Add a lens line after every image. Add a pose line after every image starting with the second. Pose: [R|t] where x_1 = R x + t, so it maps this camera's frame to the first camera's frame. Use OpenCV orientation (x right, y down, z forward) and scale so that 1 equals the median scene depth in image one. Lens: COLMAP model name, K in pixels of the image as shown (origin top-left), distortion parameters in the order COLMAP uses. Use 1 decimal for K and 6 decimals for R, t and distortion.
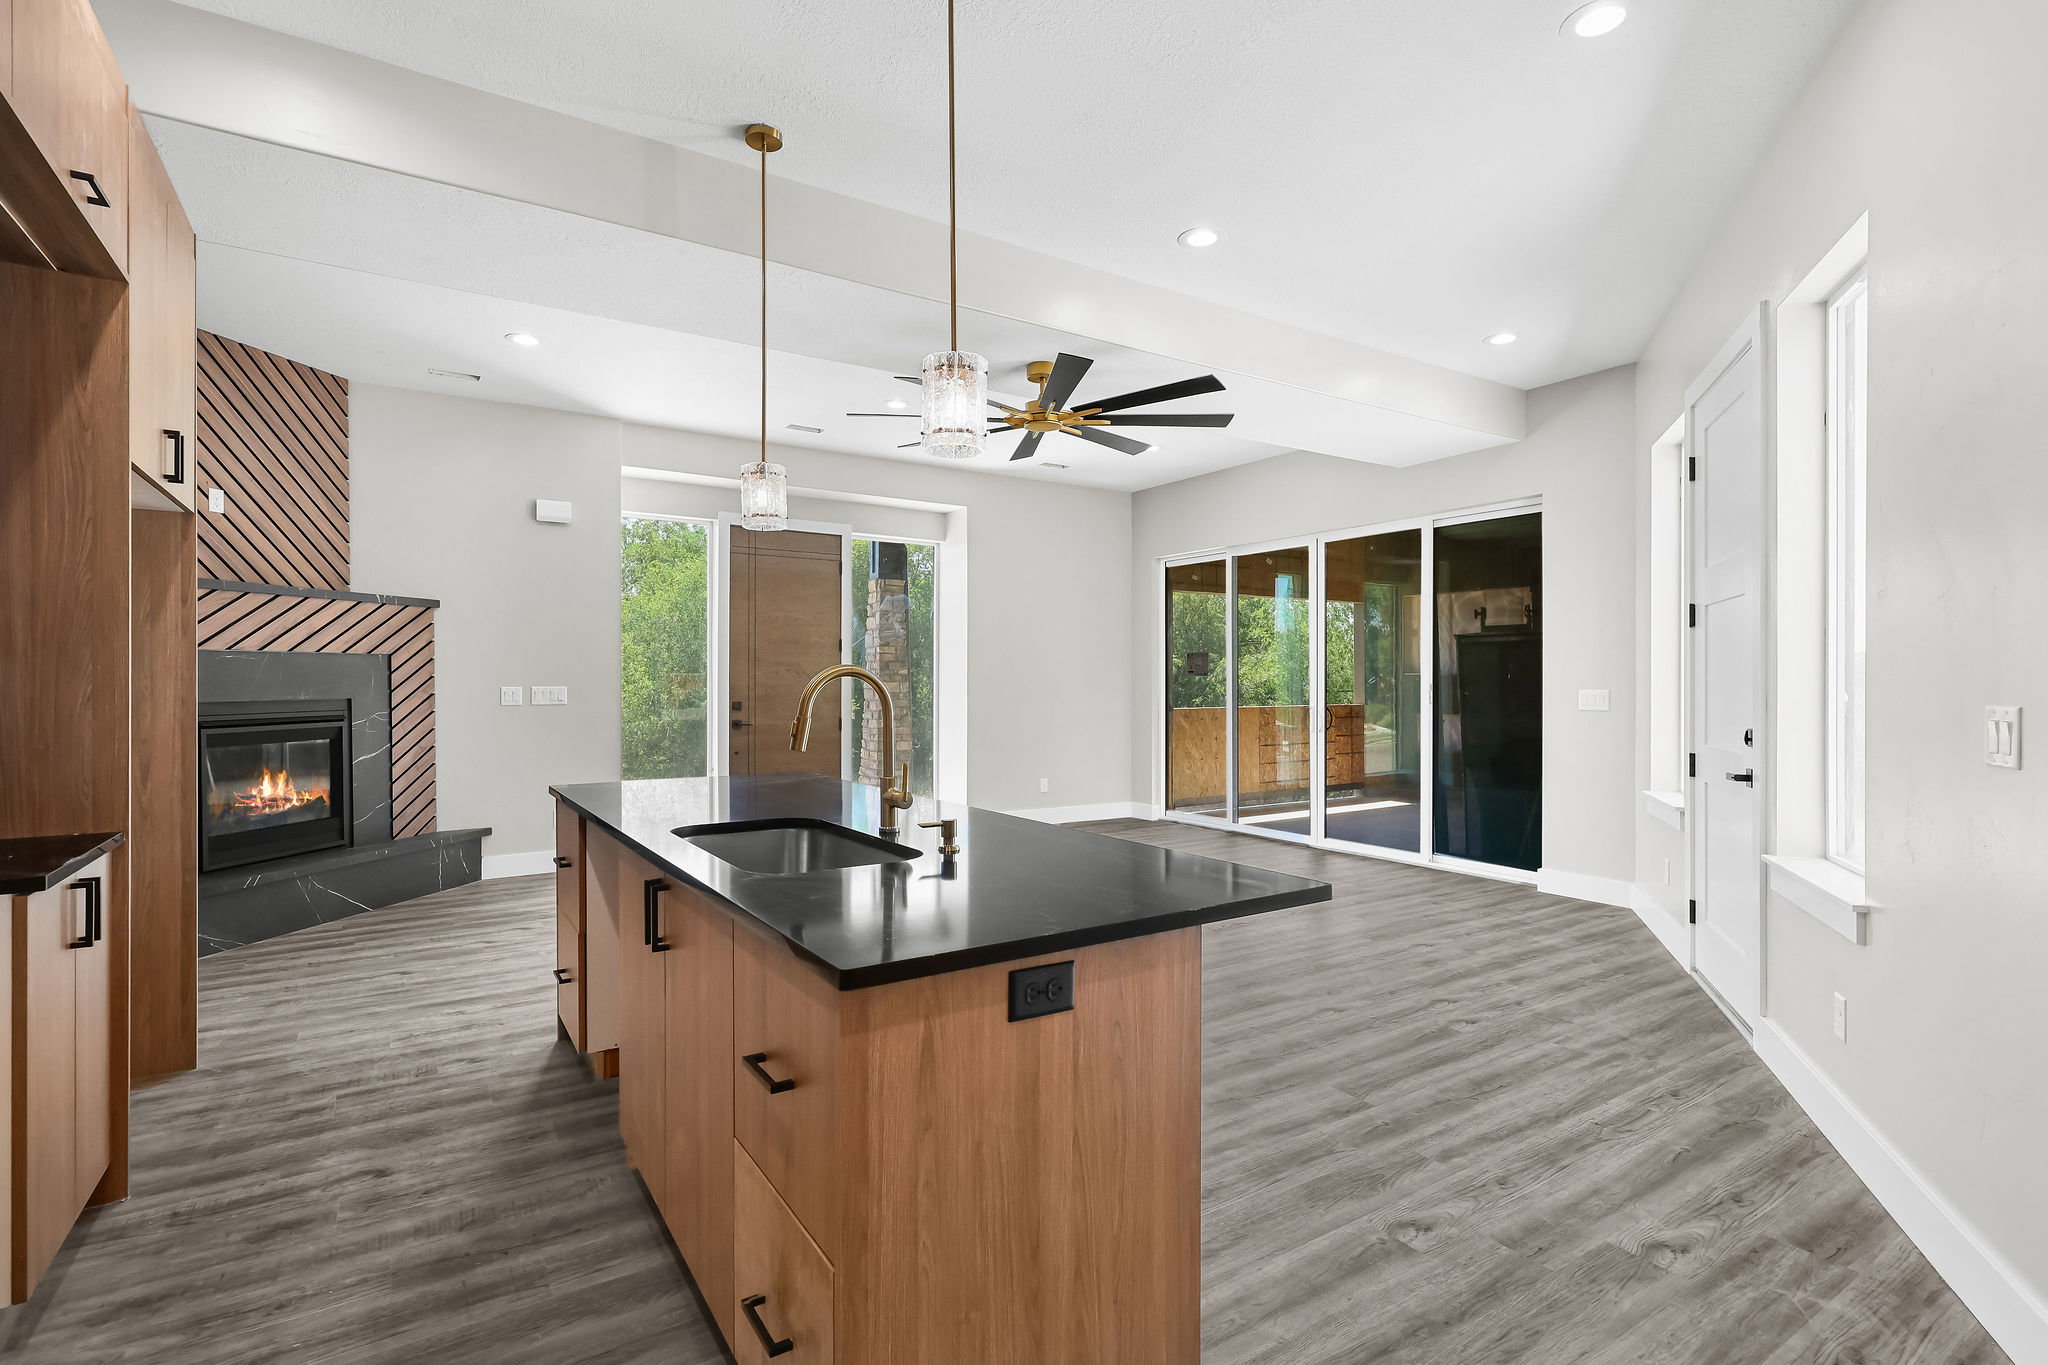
lens RADIAL K [[1005.0, 0, 1001.2], [0, 1005.0, 688.2], [0, 0, 1]] dist [0.008286, 0.000744]
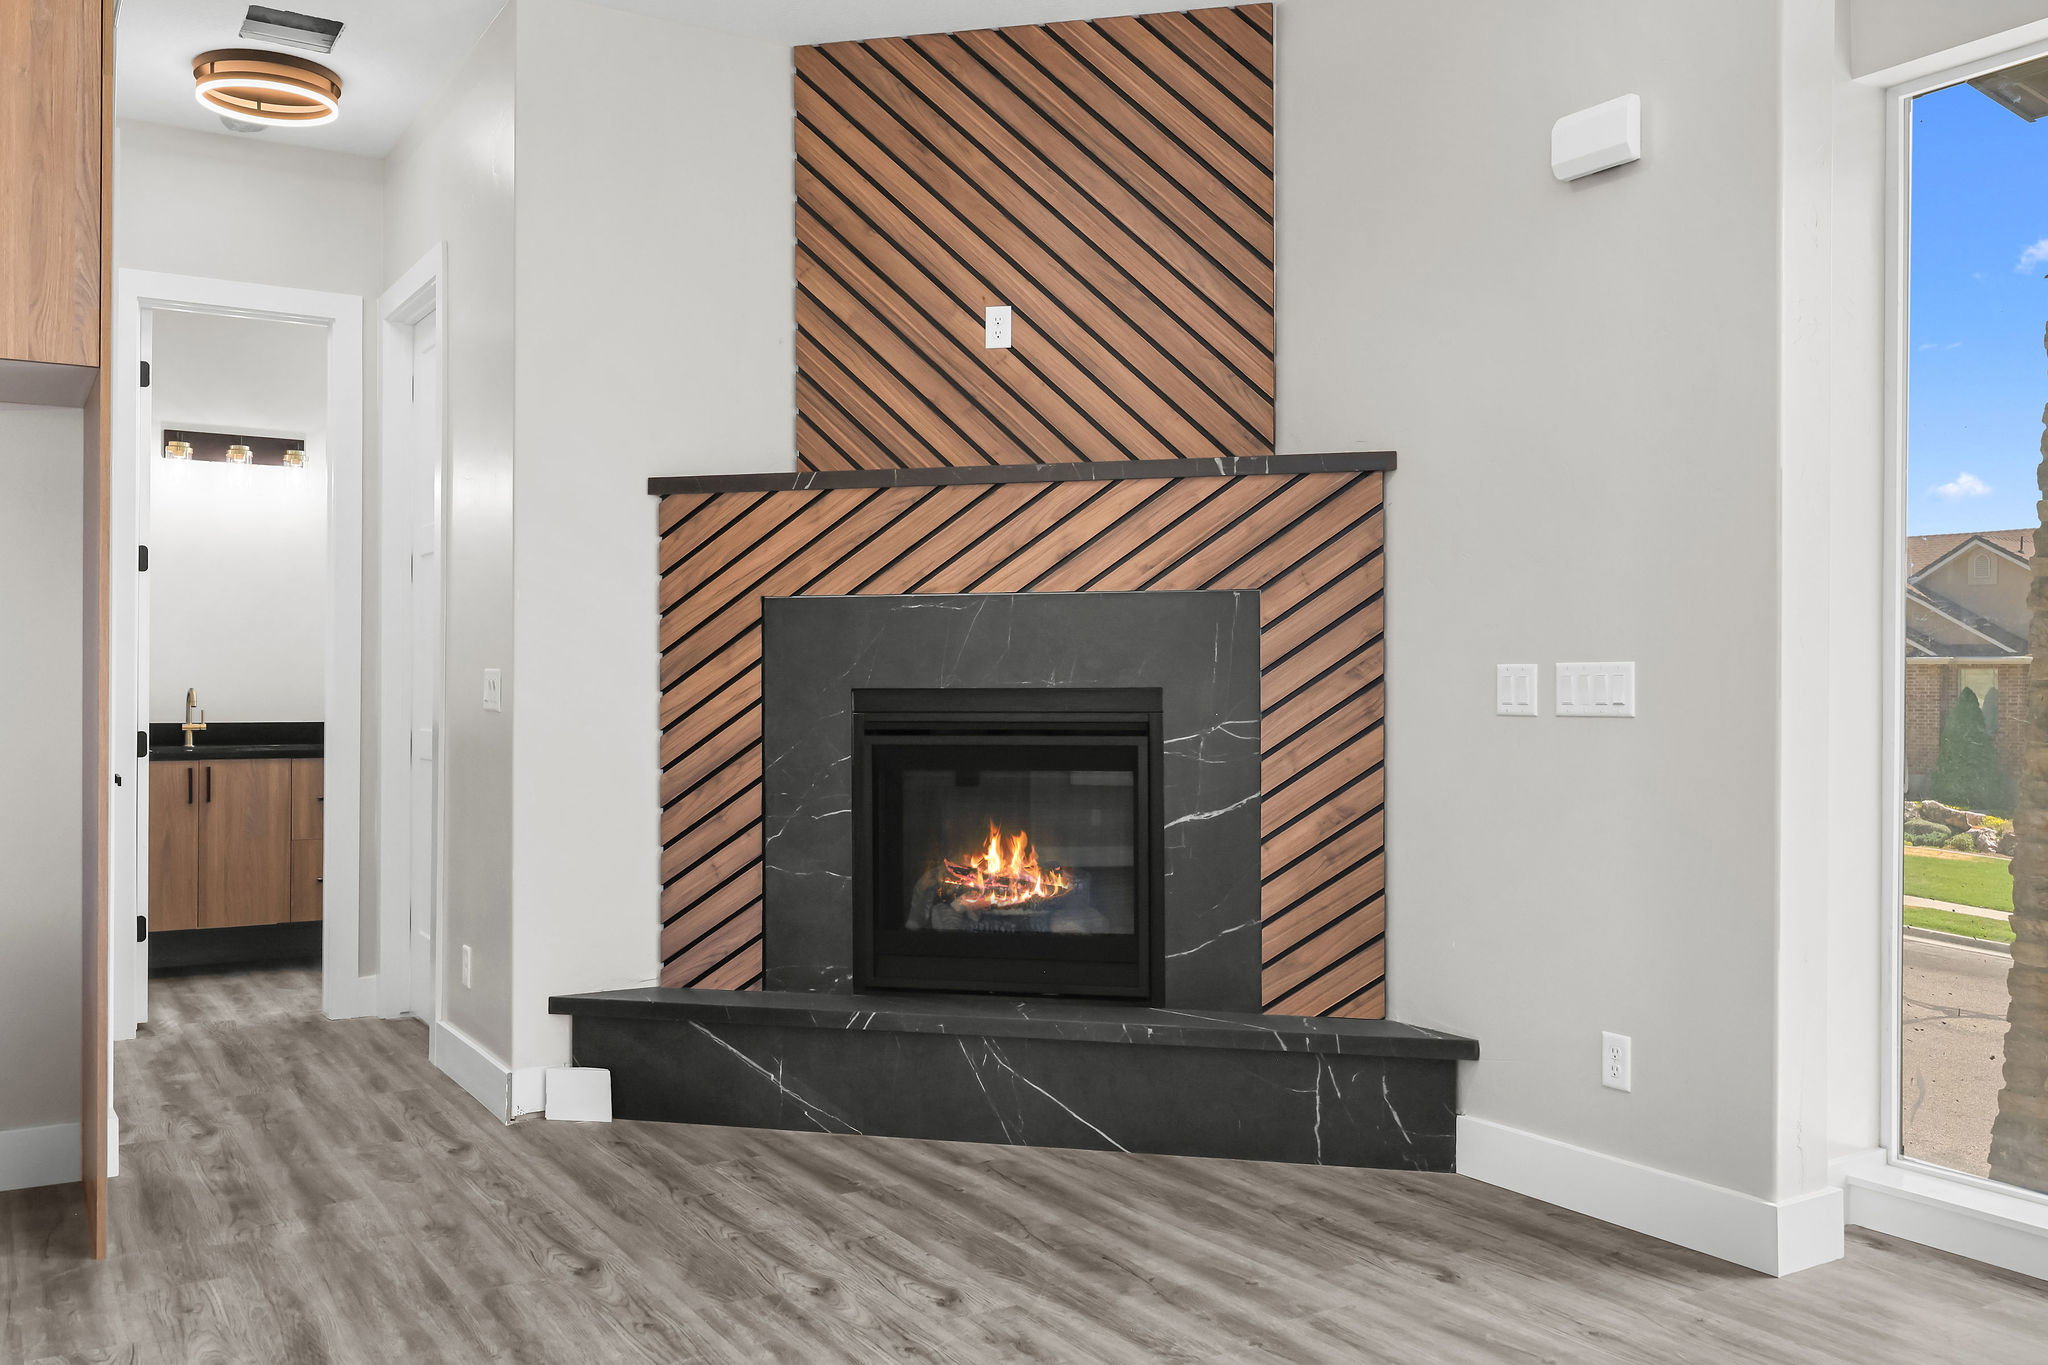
lens RADIAL K [[1706.8, 0, 1016.8], [0, 1706.8, 680.2], [0, 0, 1]] dist [-0.005217, 0.006565]
pose [[-0.020831, -0.003820, -0.999776, 0.158062], [-0.011007, 0.999933, -0.003592, 0.011081], [0.999722, 0.010929, -0.020871, 1.030510]]
